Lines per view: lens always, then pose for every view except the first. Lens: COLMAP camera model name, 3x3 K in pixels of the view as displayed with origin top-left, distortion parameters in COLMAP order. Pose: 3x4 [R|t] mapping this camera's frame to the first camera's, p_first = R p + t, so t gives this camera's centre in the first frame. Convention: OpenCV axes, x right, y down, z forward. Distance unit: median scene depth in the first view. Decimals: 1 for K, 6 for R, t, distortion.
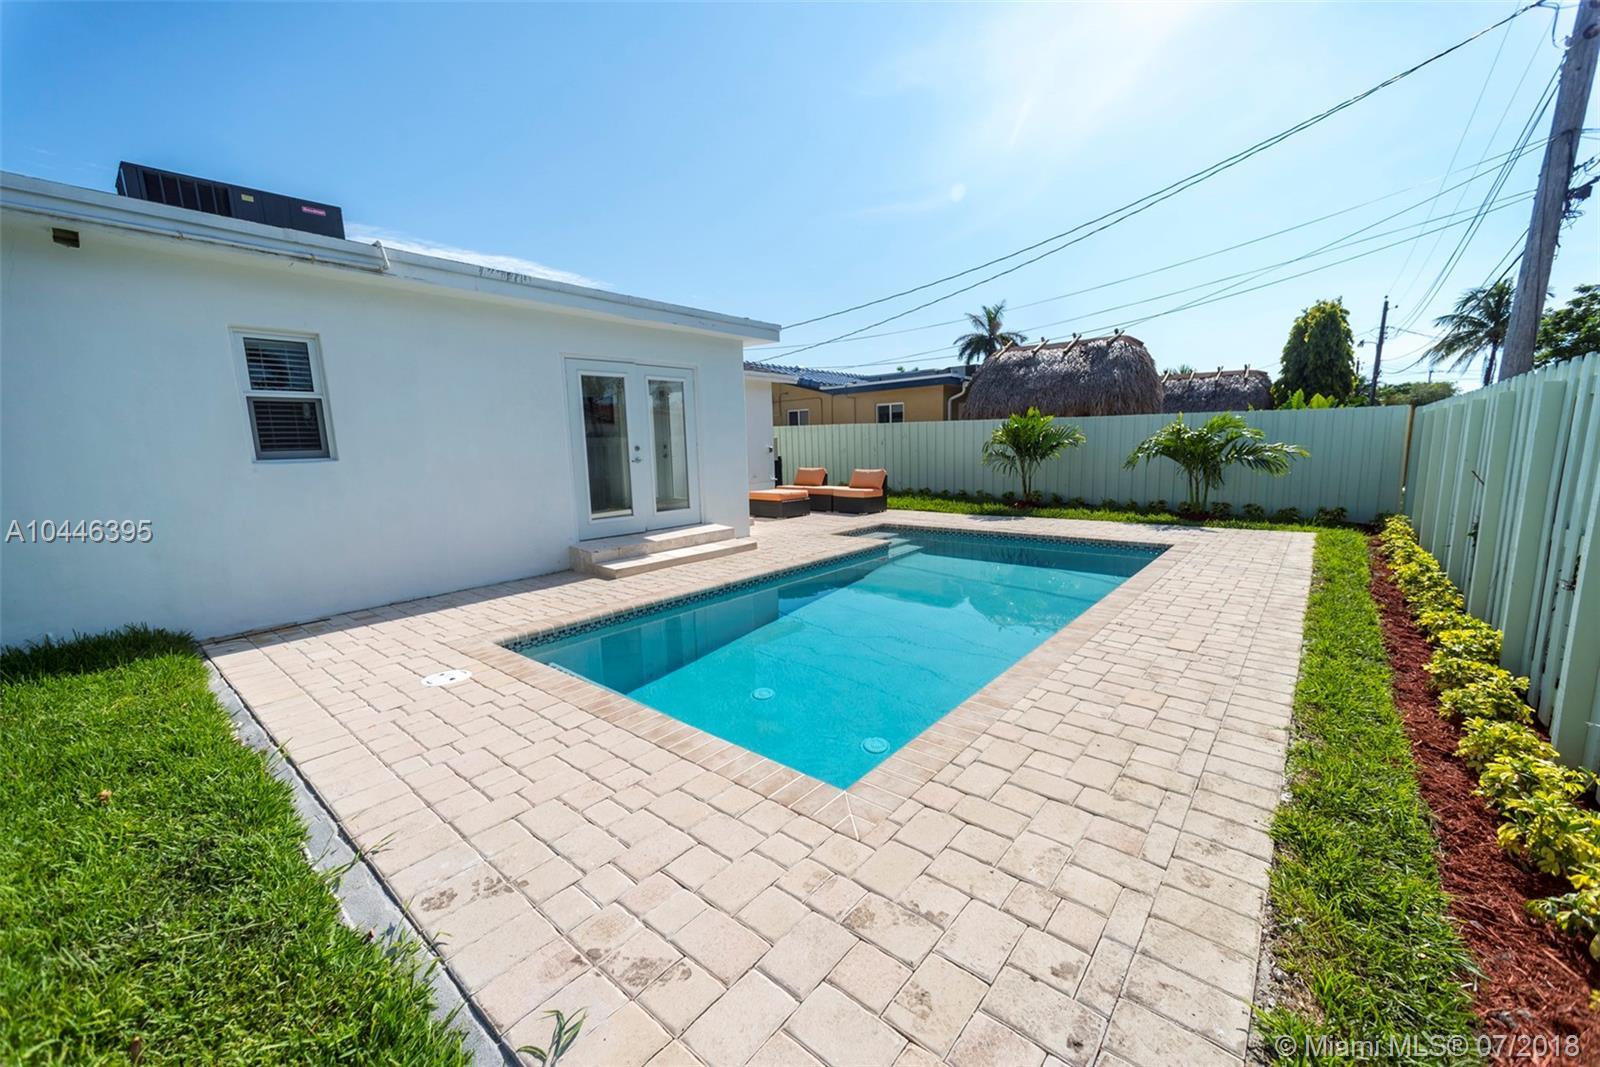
lens RADIAL K [[620.3, 0, 797.4], [0, 620.3, 531.5], [0, 0, 1]] dist [0.005967, -0.000354]
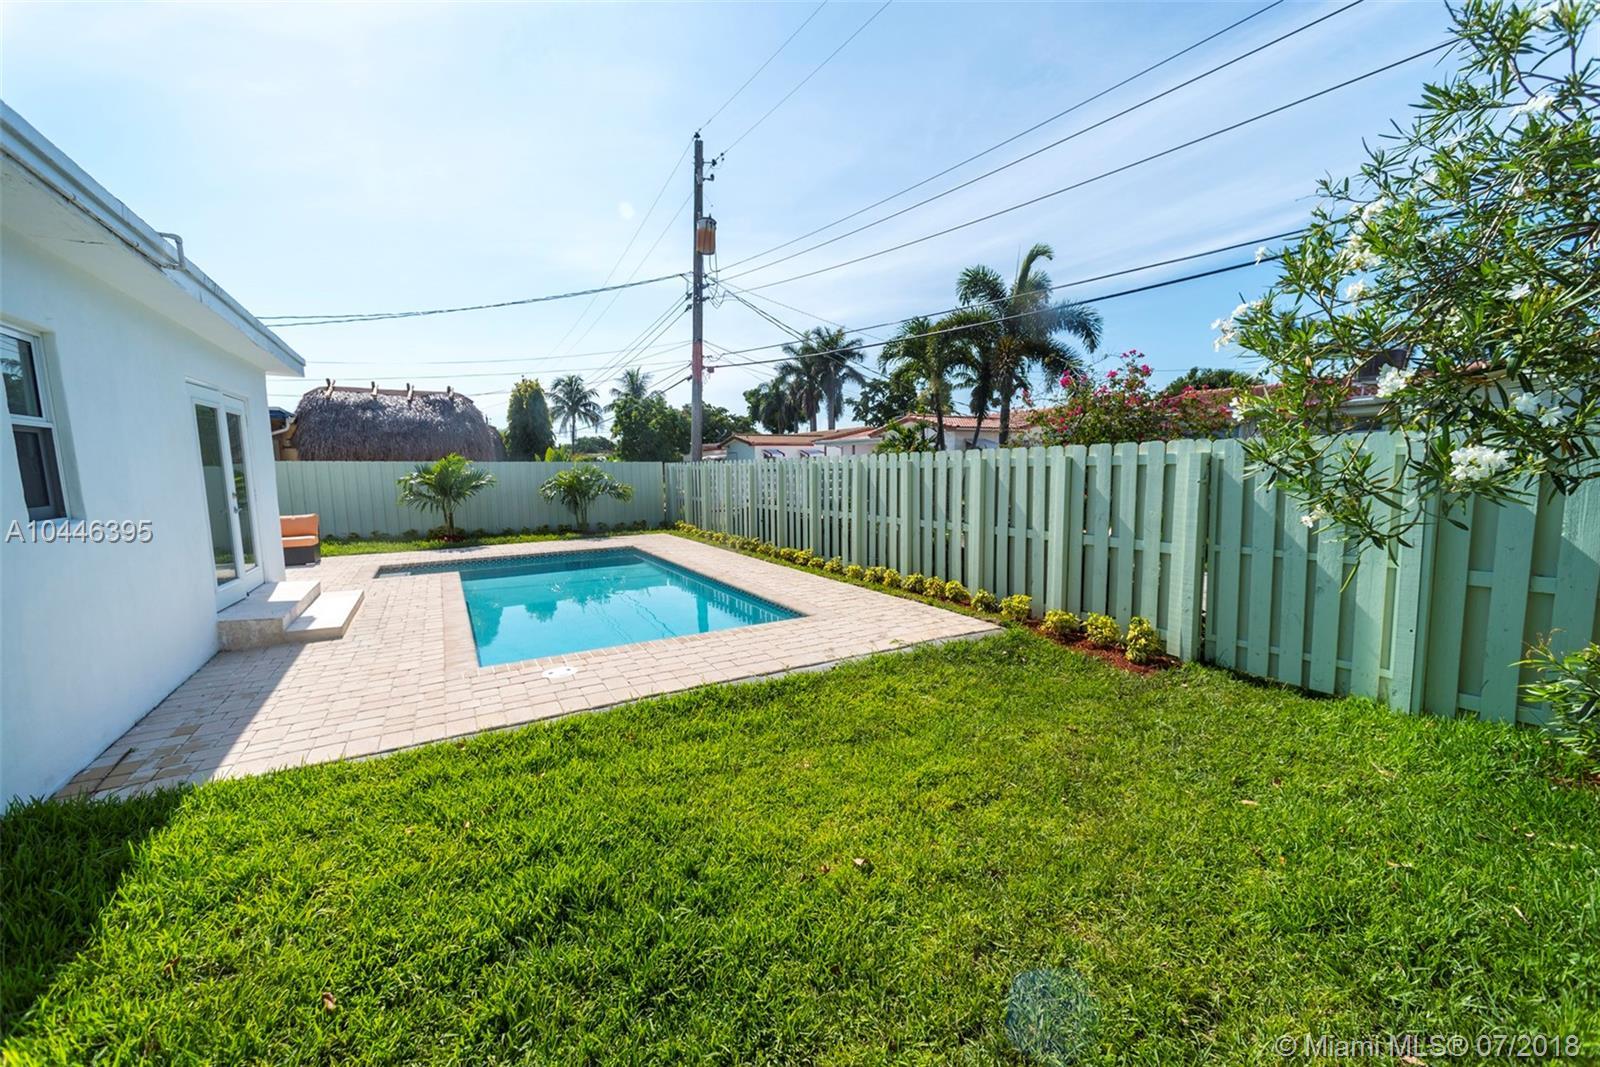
lens RADIAL K [[620.3, 0, 797.4], [0, 620.3, 531.5], [0, 0, 1]] dist [0.005967, -0.000354]
pose [[0.333391, -0.079690, 0.939415, -0.624168], [0.137170, 0.989919, 0.035294, -0.011230], [-0.932757, 0.117093, 0.340961, 0.031659]]
